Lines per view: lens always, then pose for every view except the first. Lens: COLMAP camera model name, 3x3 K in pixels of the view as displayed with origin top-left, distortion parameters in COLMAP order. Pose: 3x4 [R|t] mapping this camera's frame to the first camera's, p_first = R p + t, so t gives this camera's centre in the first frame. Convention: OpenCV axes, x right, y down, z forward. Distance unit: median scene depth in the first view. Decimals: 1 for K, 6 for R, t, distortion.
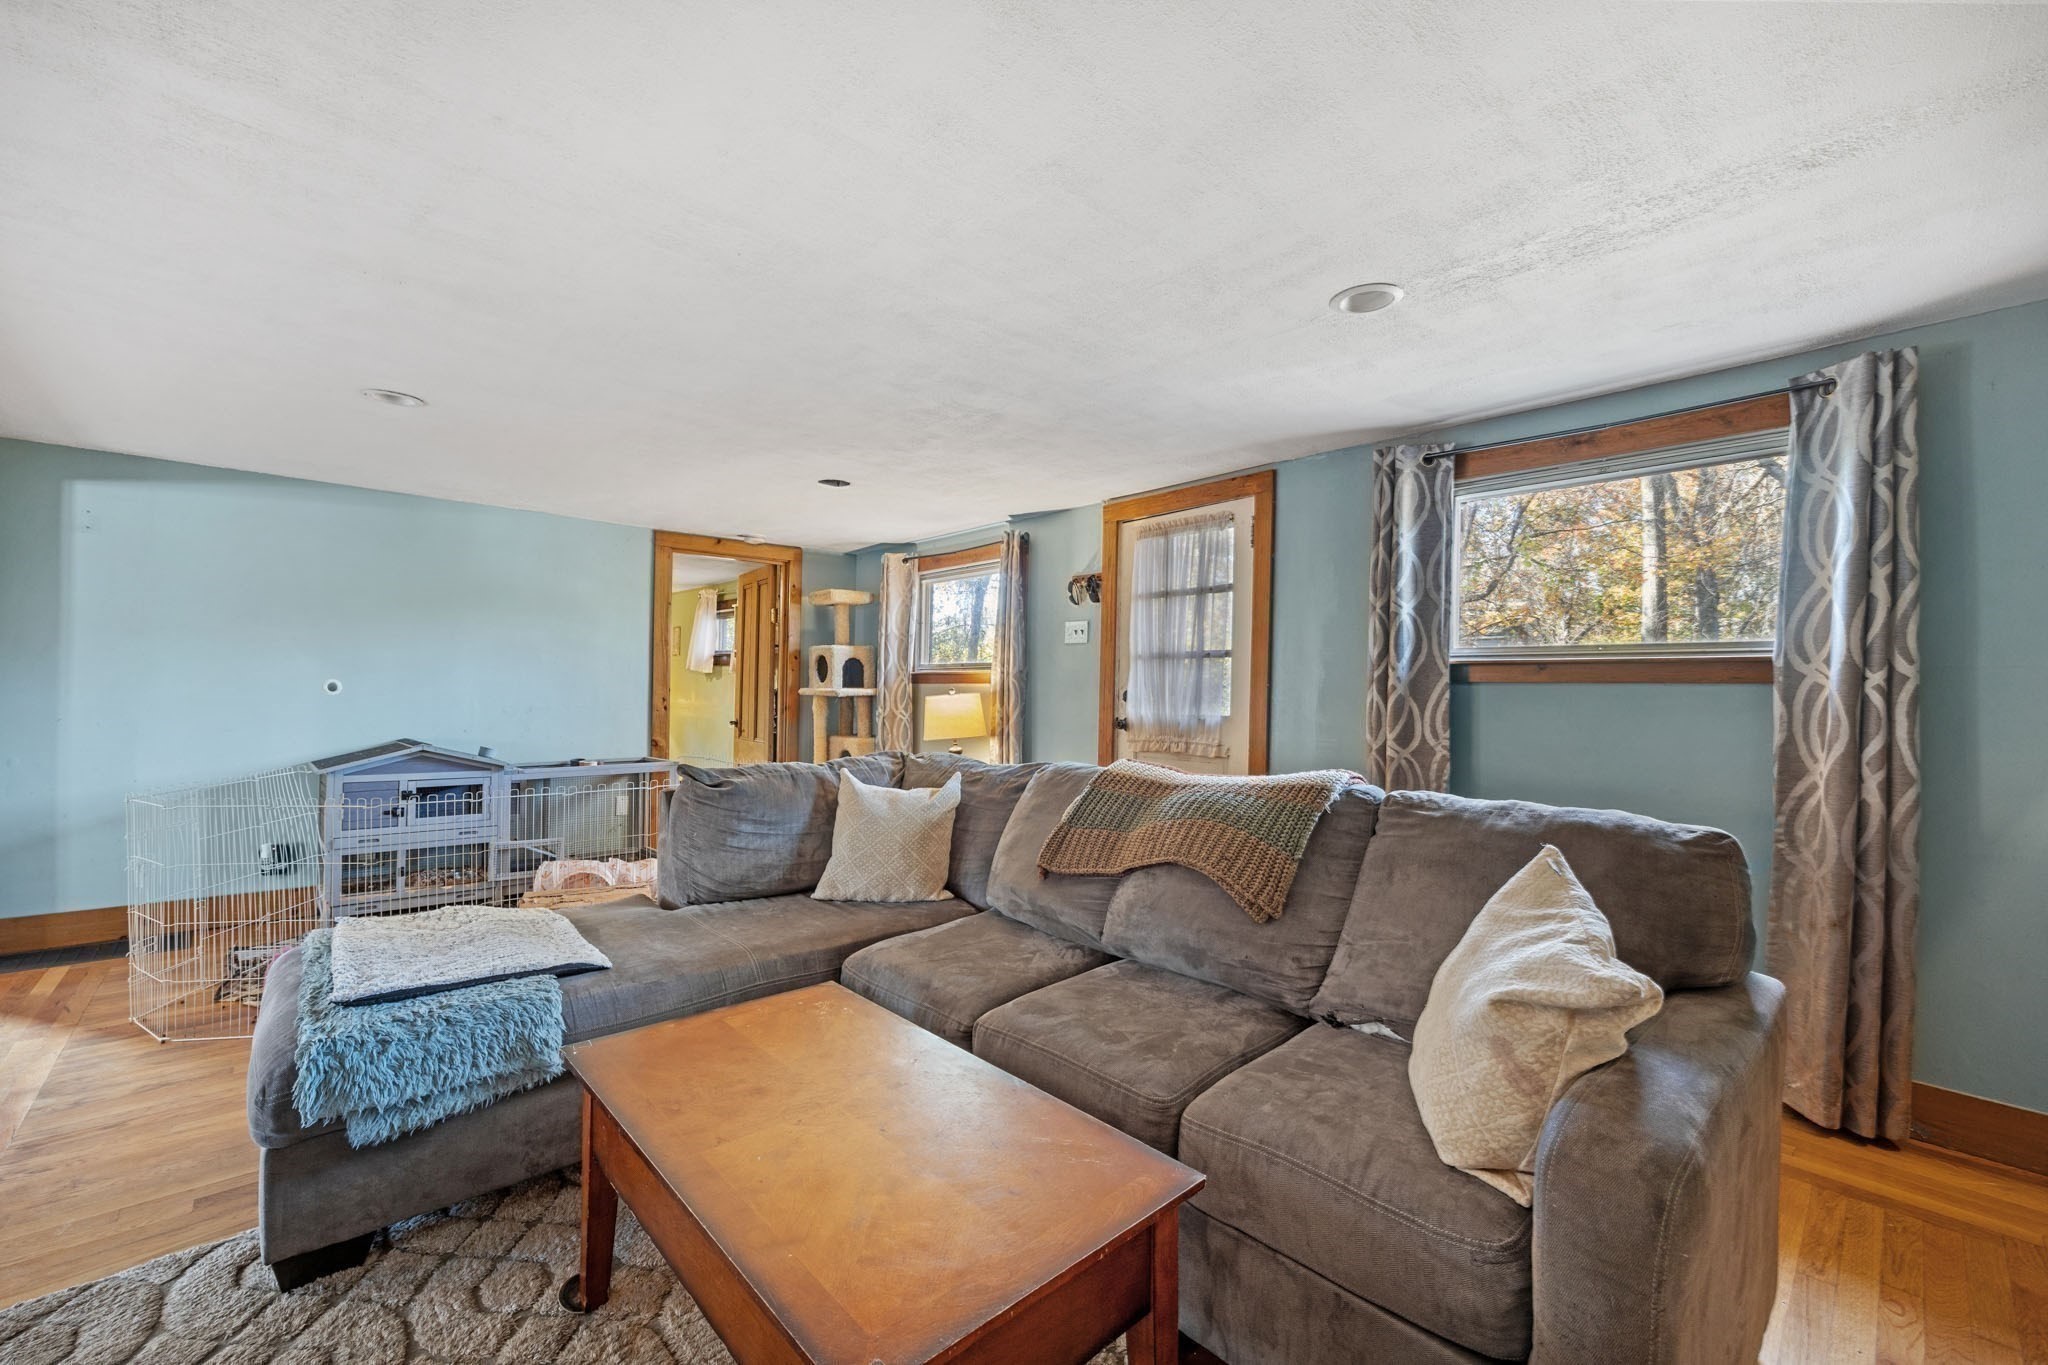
lens RADIAL K [[812.2, 0, 1024.0], [0, 812.2, 682.5], [0, 0, 1]] dist [-0.009264, 0.000005]
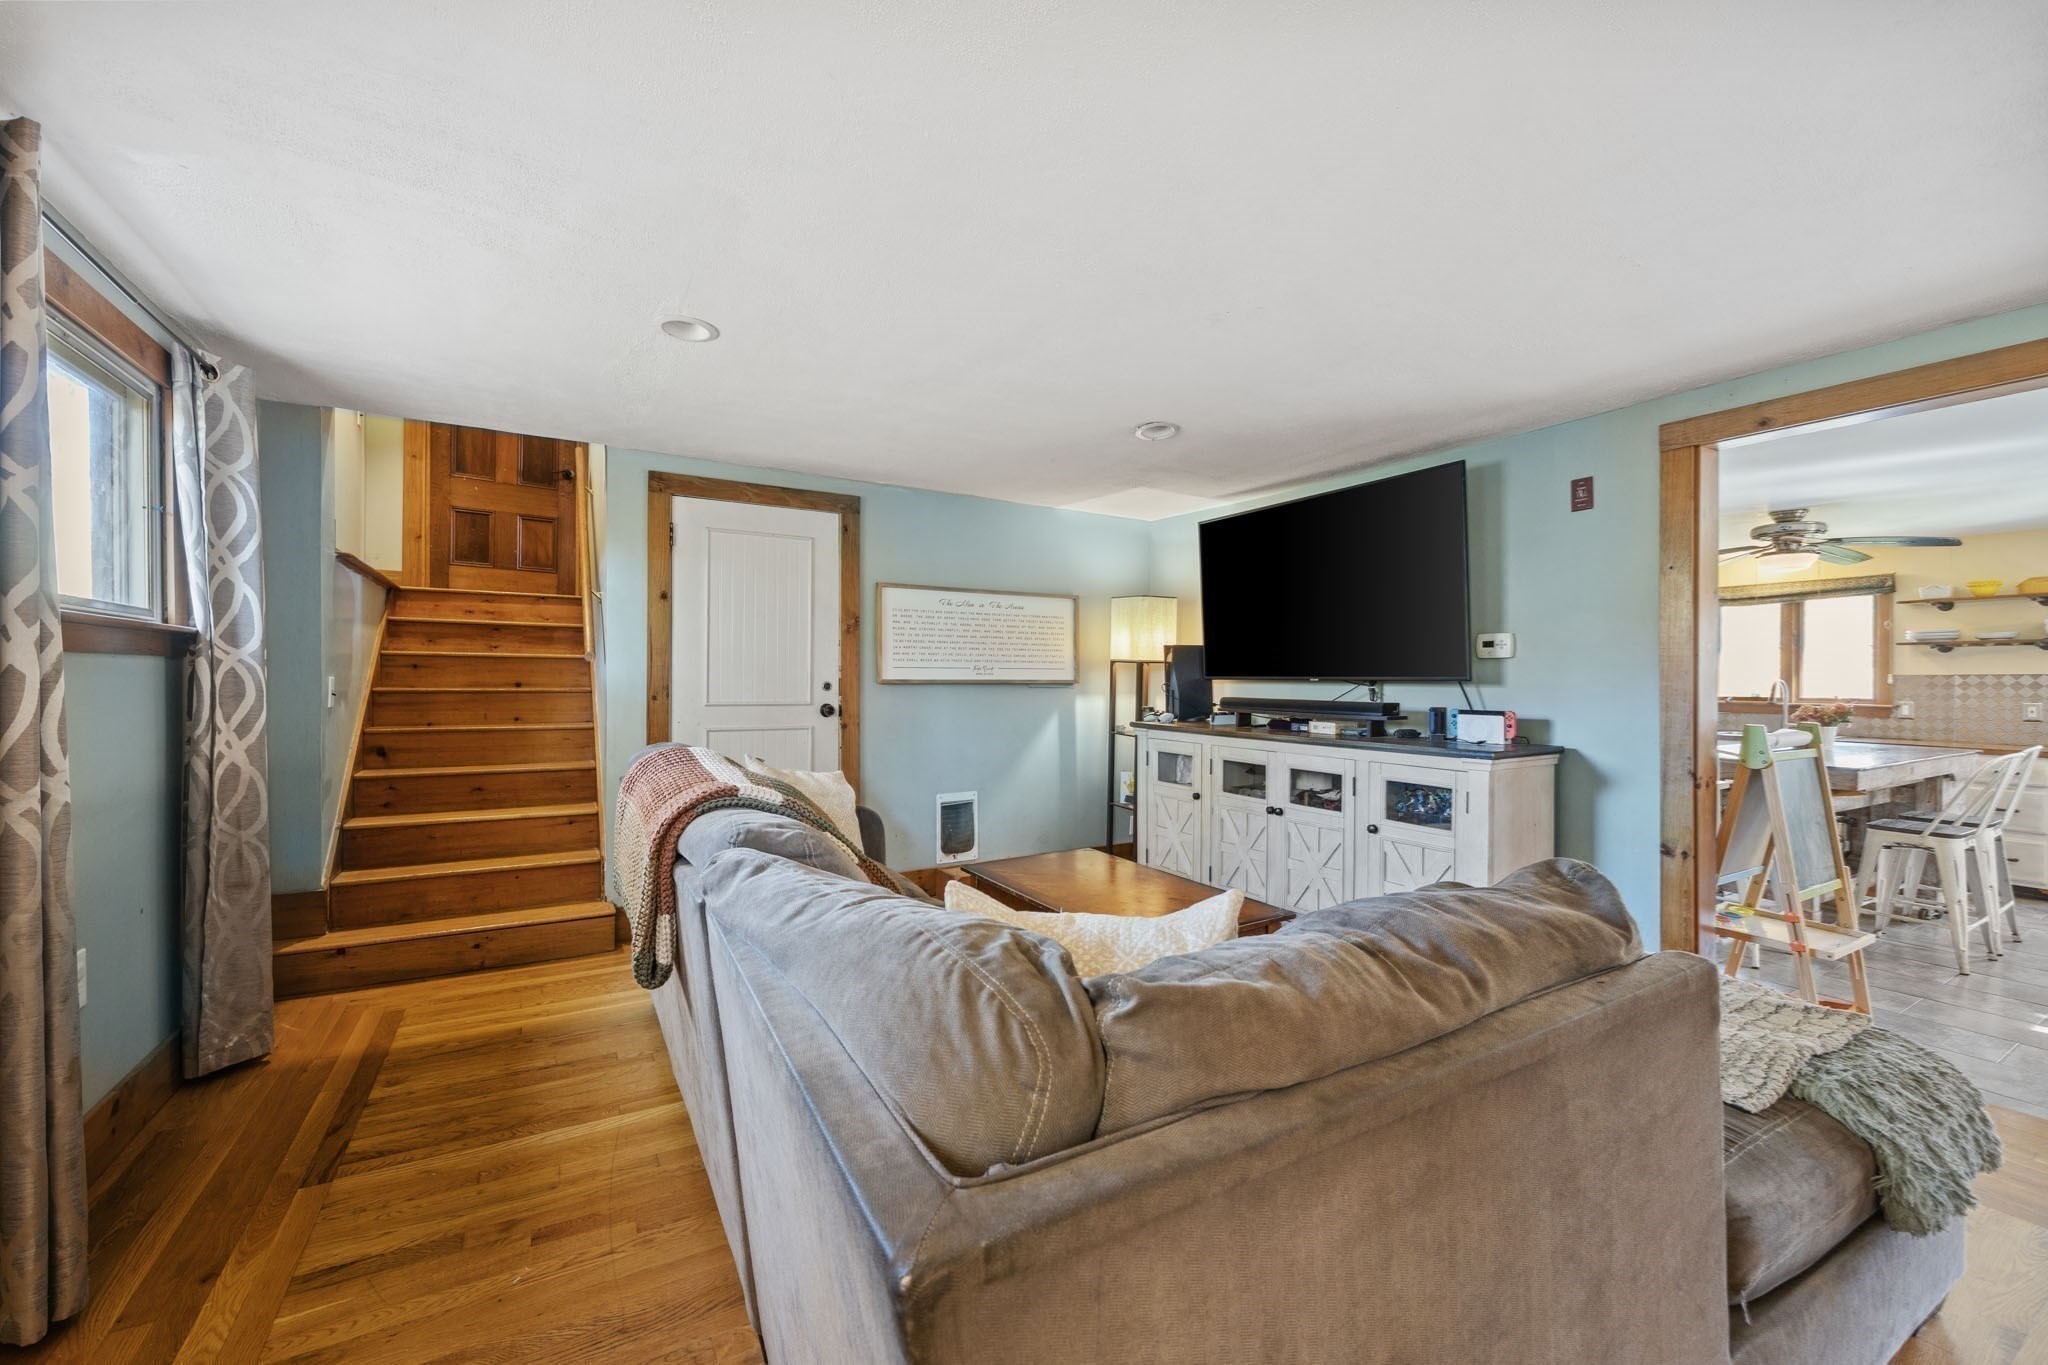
lens RADIAL K [[833.1, 0, 1035.2], [0, 833.1, 673.4], [0, 0, 1]] dist [0.000080, 0.000030]
pose [[-0.977450, -0.018607, 0.210347, -0.149413], [-0.021240, 0.999722, -0.010264, 0.005705], [-0.210097, -0.014500, -0.977573, 0.981985]]
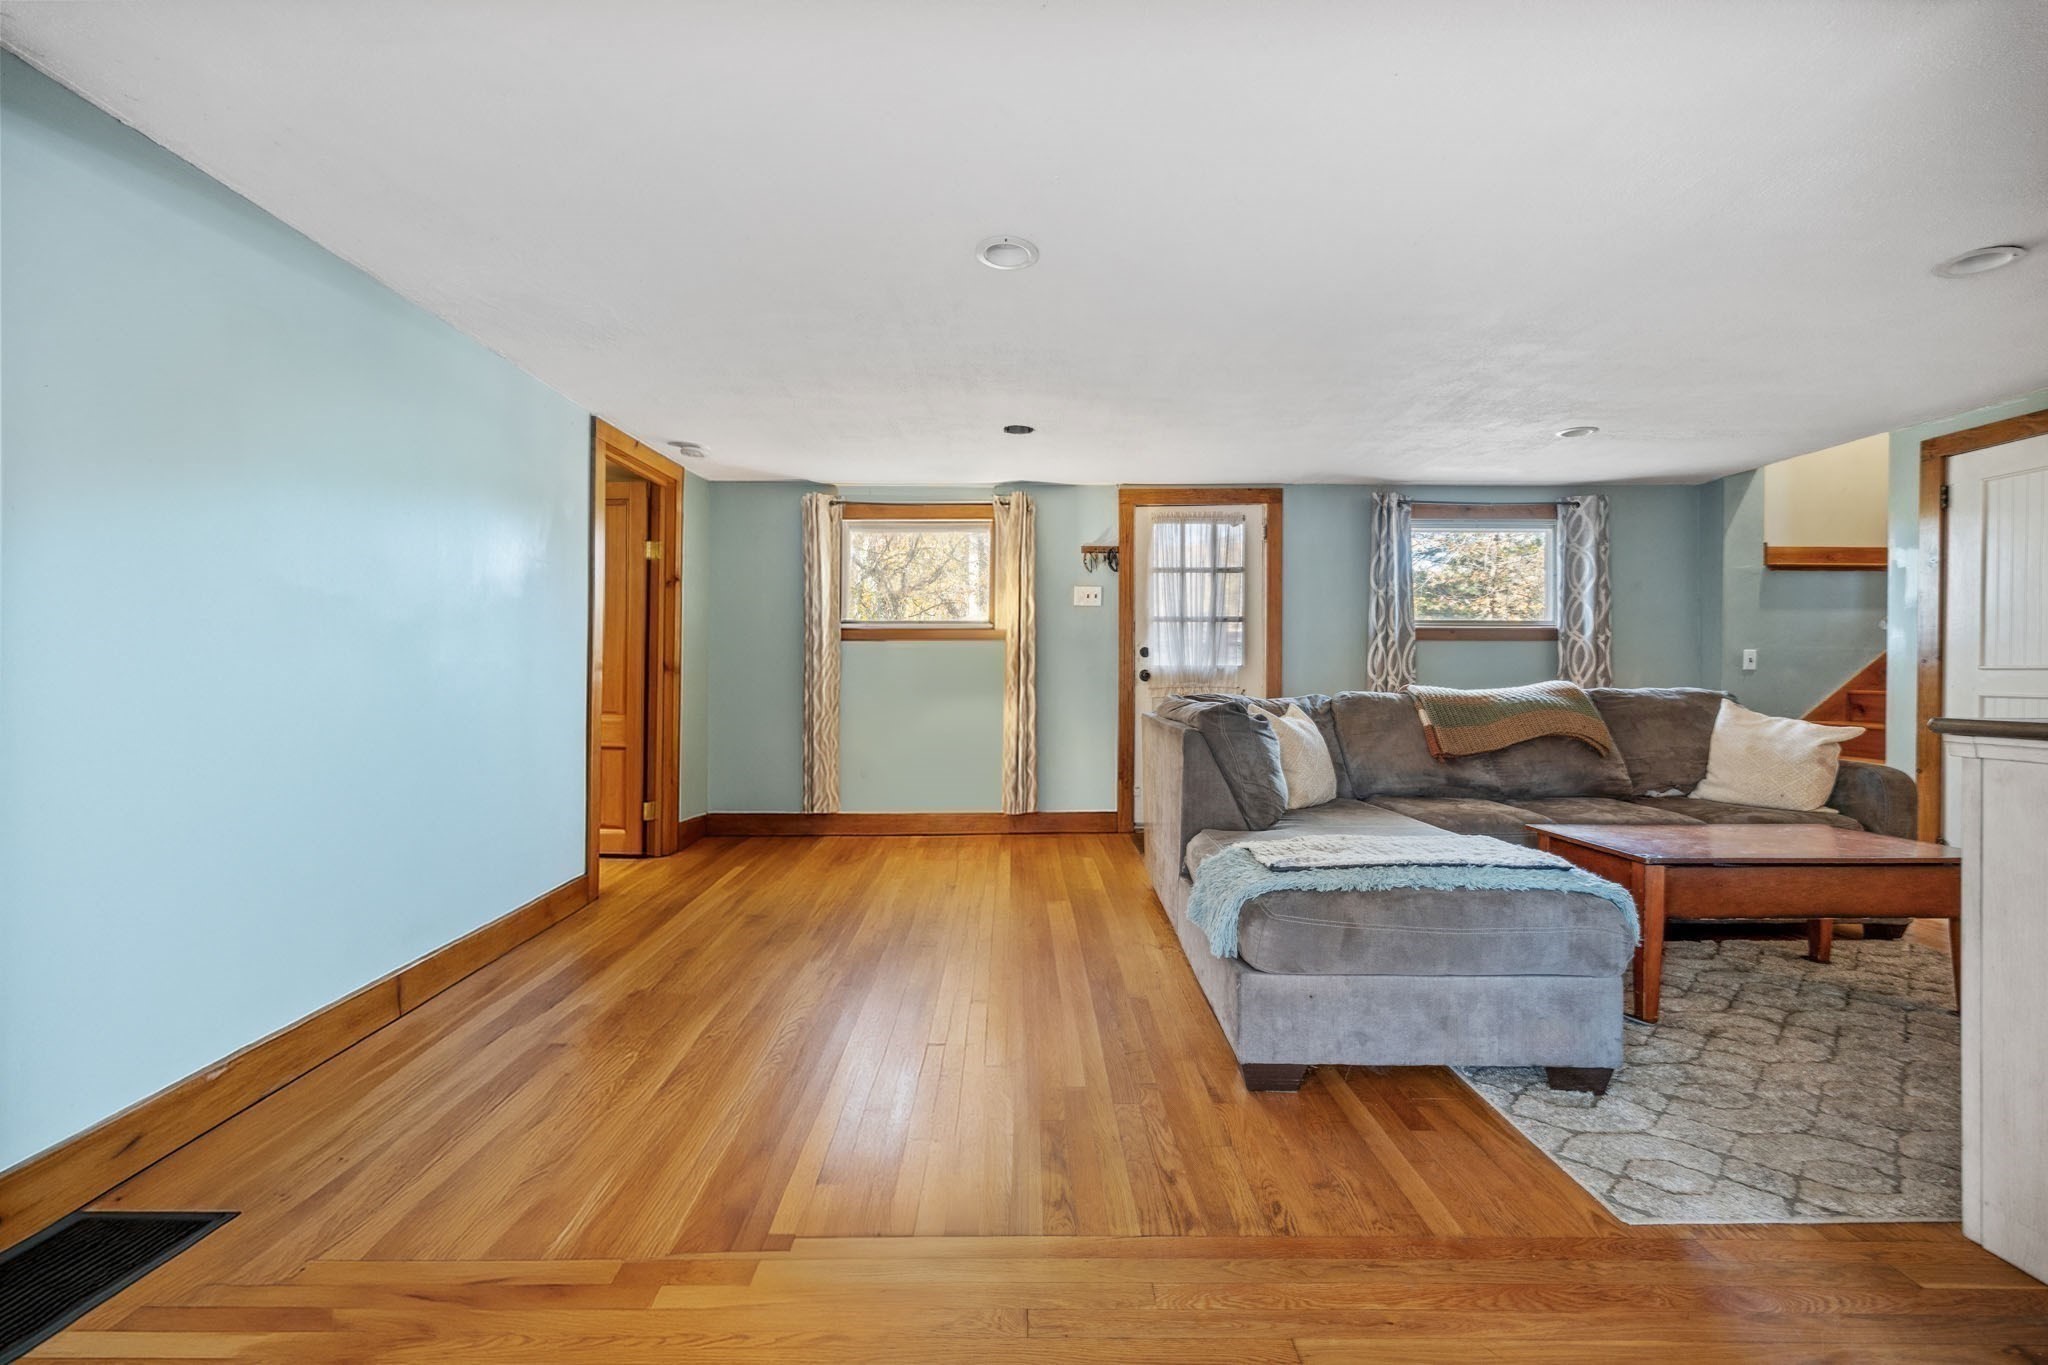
lens RADIAL K [[833.1, 0, 1035.2], [0, 833.1, 673.4], [0, 0, 1]] dist [0.000080, 0.000030]
pose [[0.677732, -0.011470, 0.735220, -0.902439], [0.000418, 0.999884, 0.015214, 0.029882], [-0.735309, -0.010004, 0.677658, 0.290380]]
